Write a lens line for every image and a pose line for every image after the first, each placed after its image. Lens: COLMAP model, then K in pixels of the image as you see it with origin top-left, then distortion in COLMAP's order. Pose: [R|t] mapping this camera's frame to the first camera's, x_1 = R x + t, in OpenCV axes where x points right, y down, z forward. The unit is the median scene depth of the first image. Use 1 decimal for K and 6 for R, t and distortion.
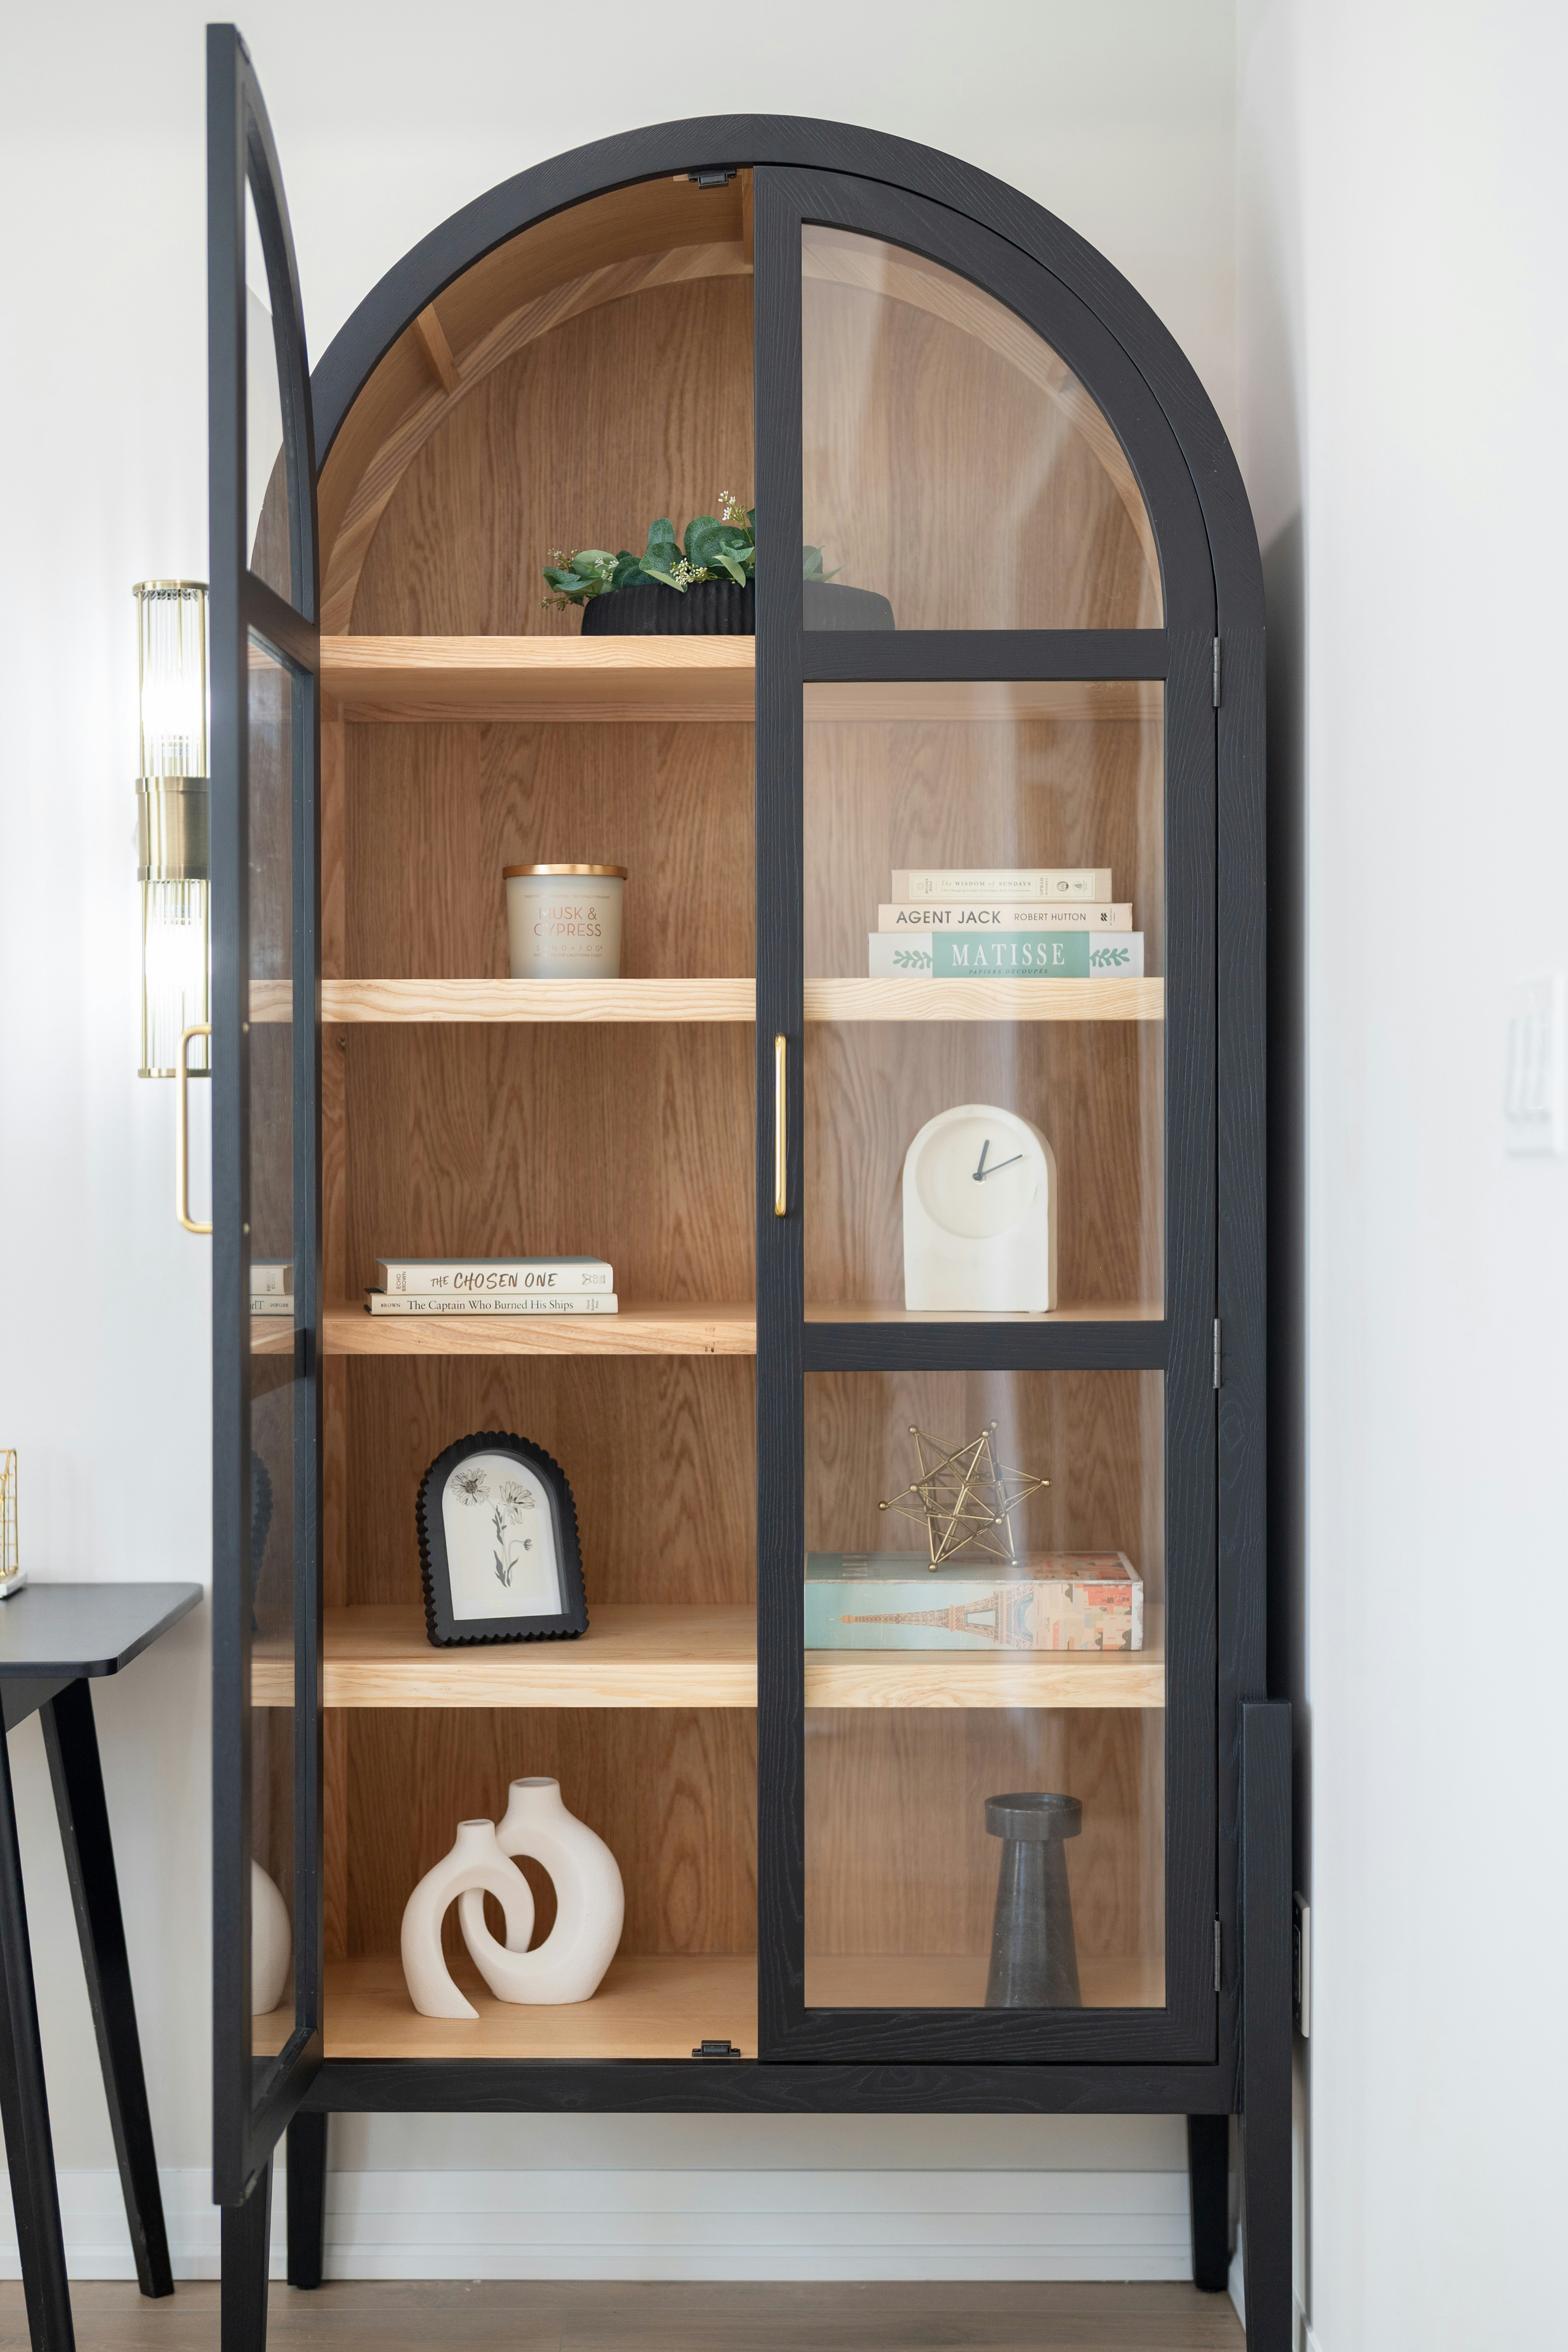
lens RADIAL K [[3917.1, 0, 789.9], [0, 3917.1, 1155.7], [0, 0, 1]] dist [-0.028114, 0.000000]
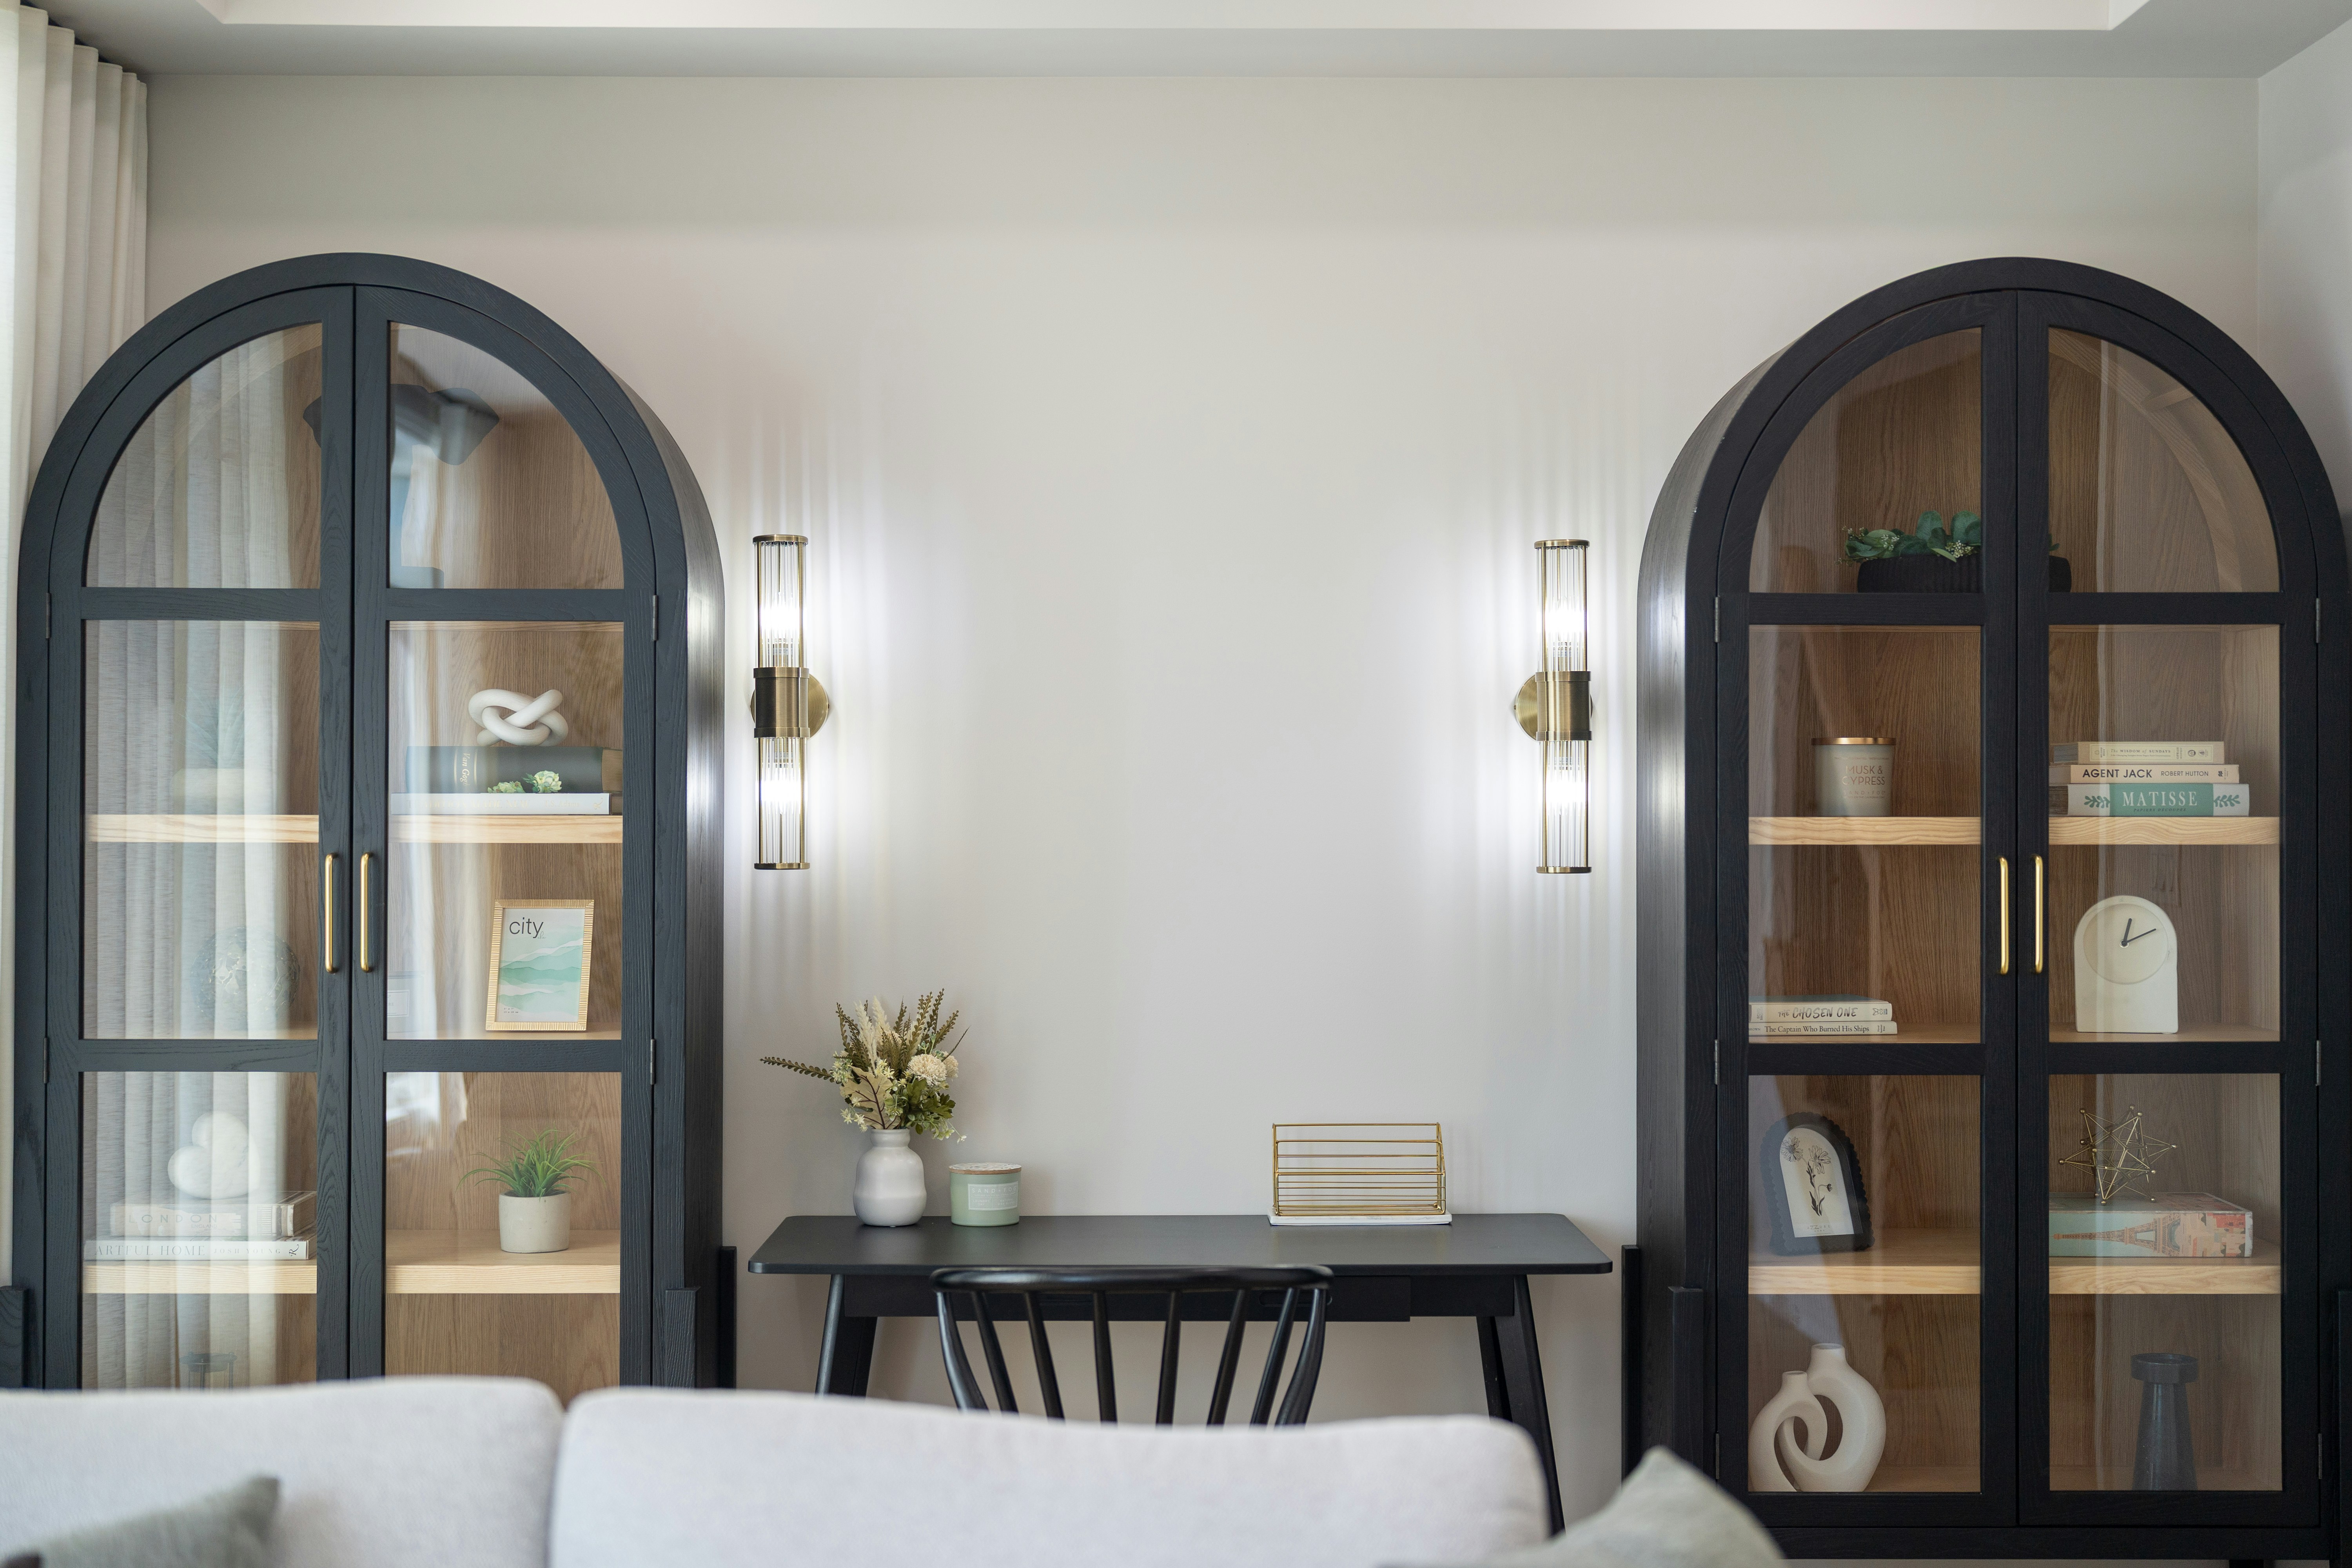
lens RADIAL K [[3697.3, 0, 1170.3], [0, 3697.3, 778.7], [0, 0, 1]] dist [-0.002286, 0.000000]
pose [[0.999818, 0.001362, 0.019022, -0.349984], [-0.001163, 0.999944, -0.010497, -0.042987], [-0.019035, 0.010473, 0.999764, -0.420327]]
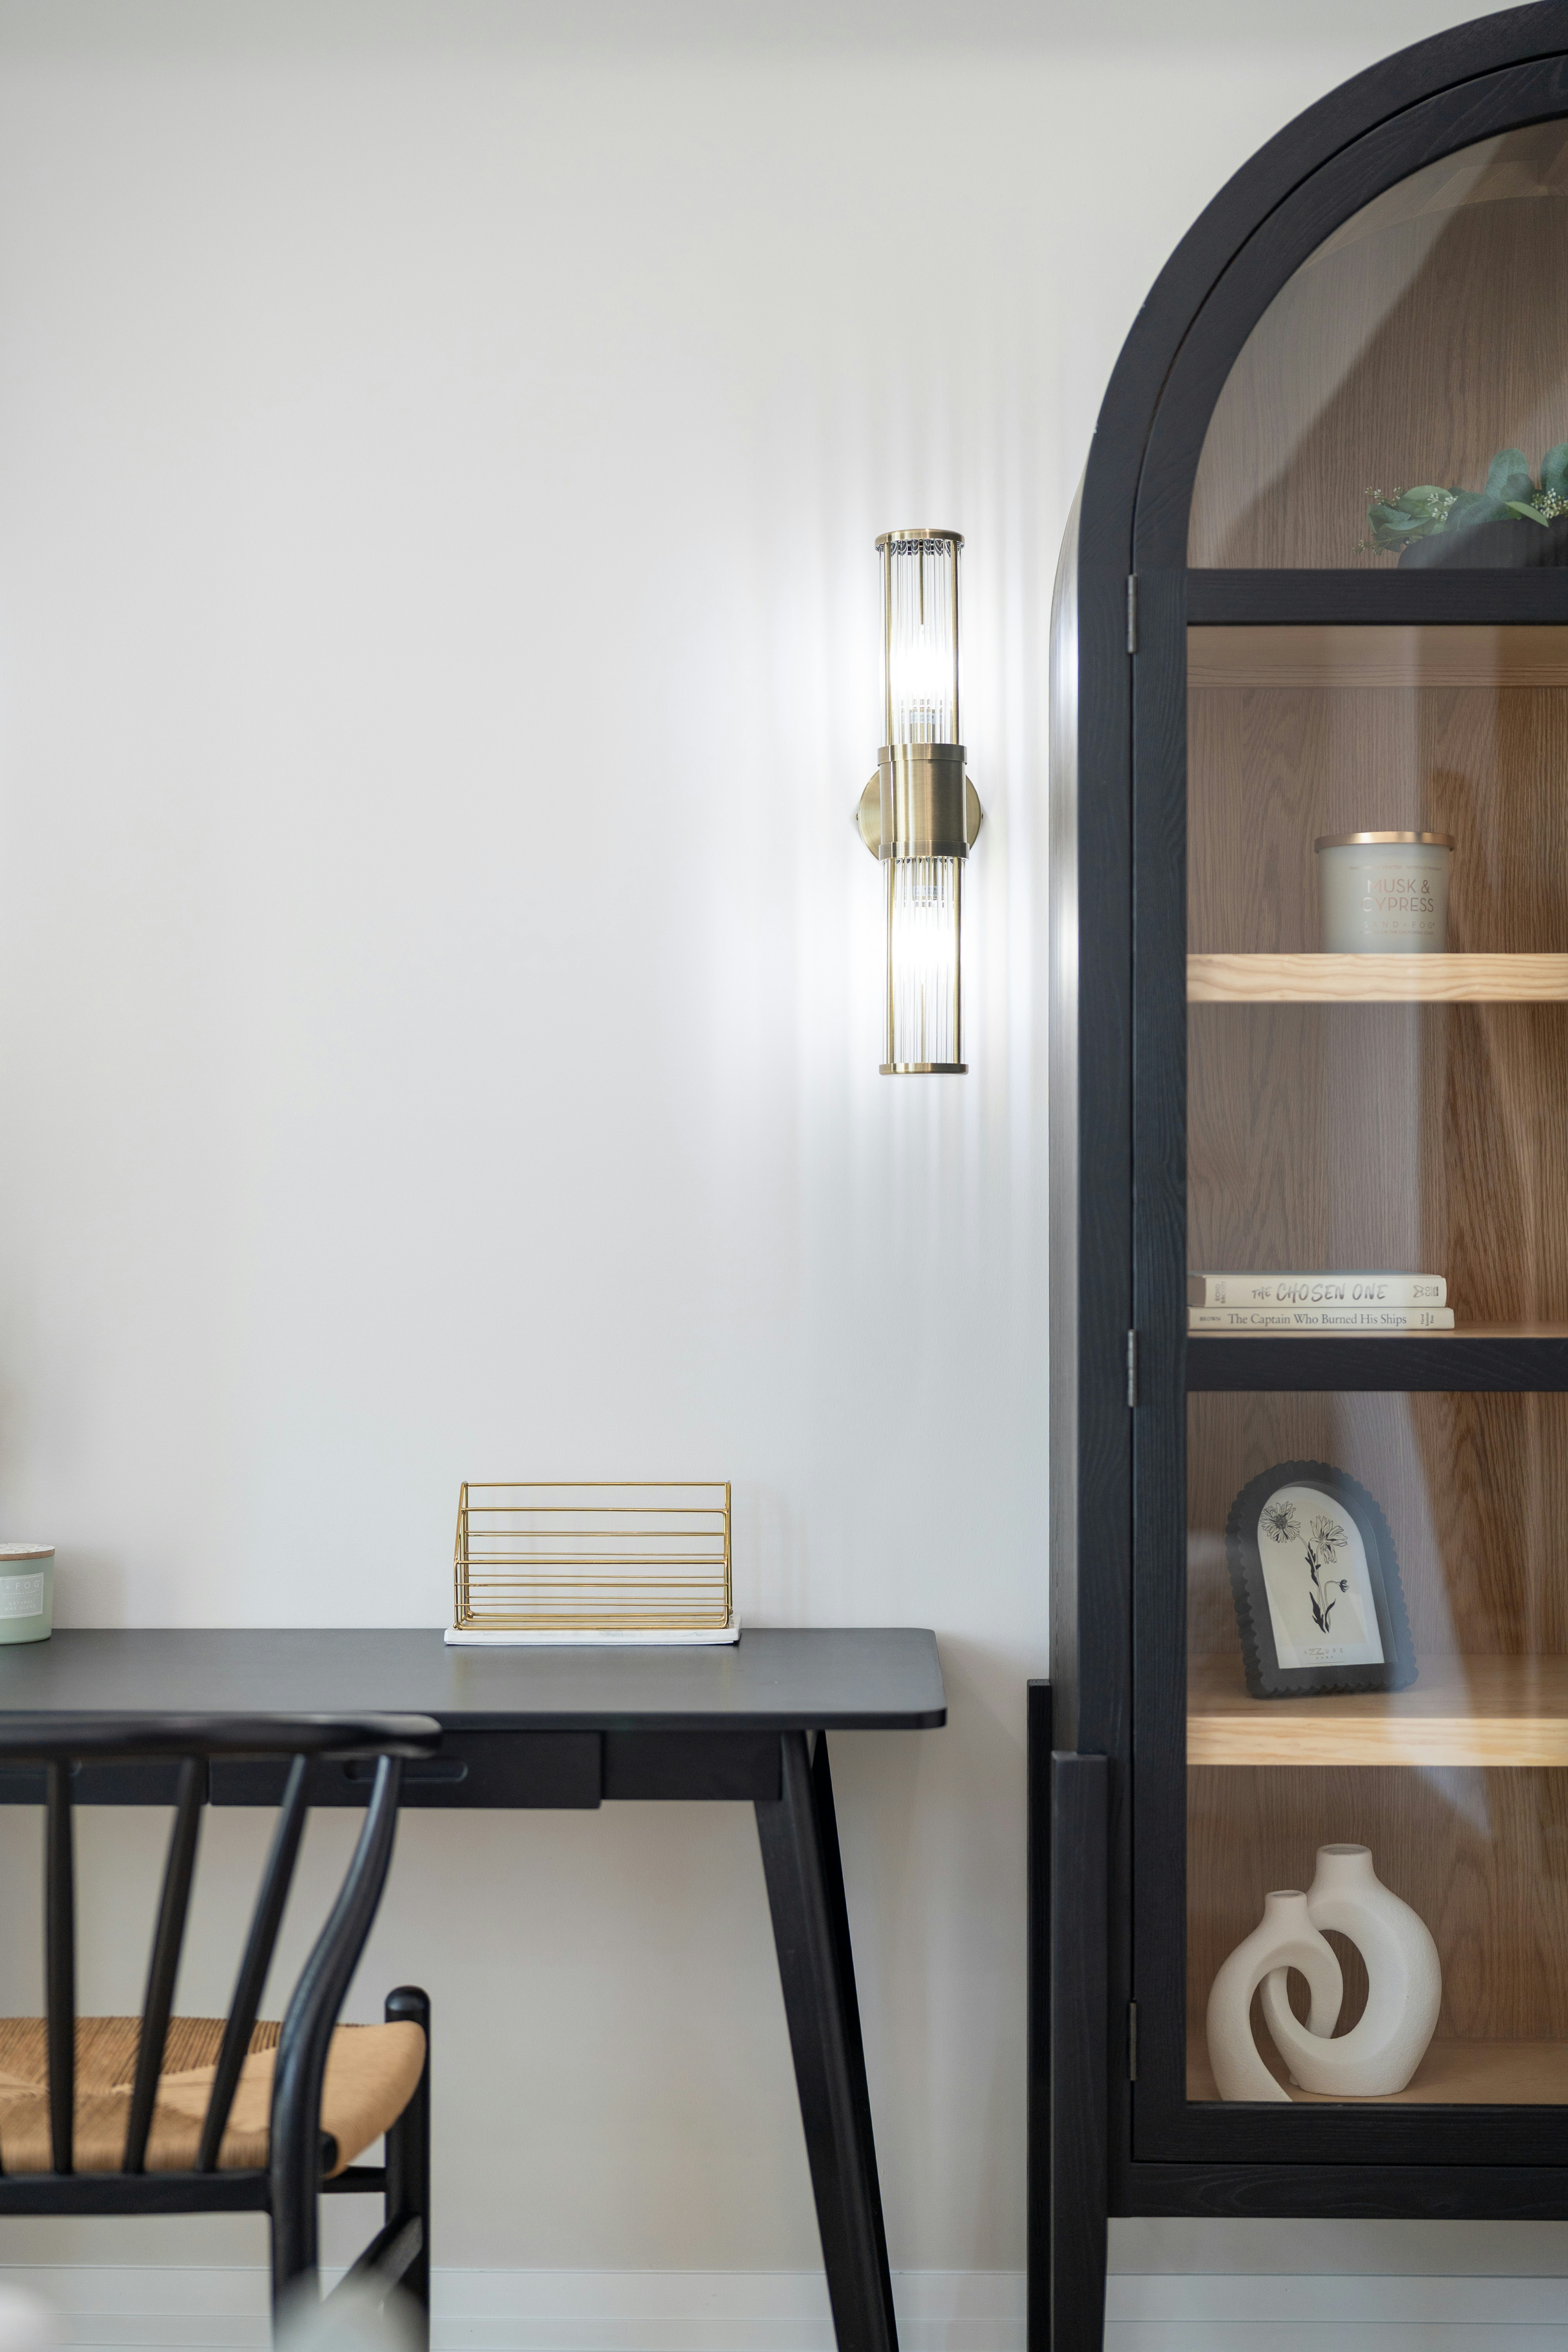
lens RADIAL K [[3697.3, 0, 791.1], [0, 3697.3, 1192.4], [0, 0, 1]] dist [-0.002286, 0.000000]
pose [[0.999737, 0.001021, -0.022931, -0.176255], [-0.001321, 0.999914, -0.013063, 0.019903], [0.022916, 0.013090, 0.999652, 0.143908]]
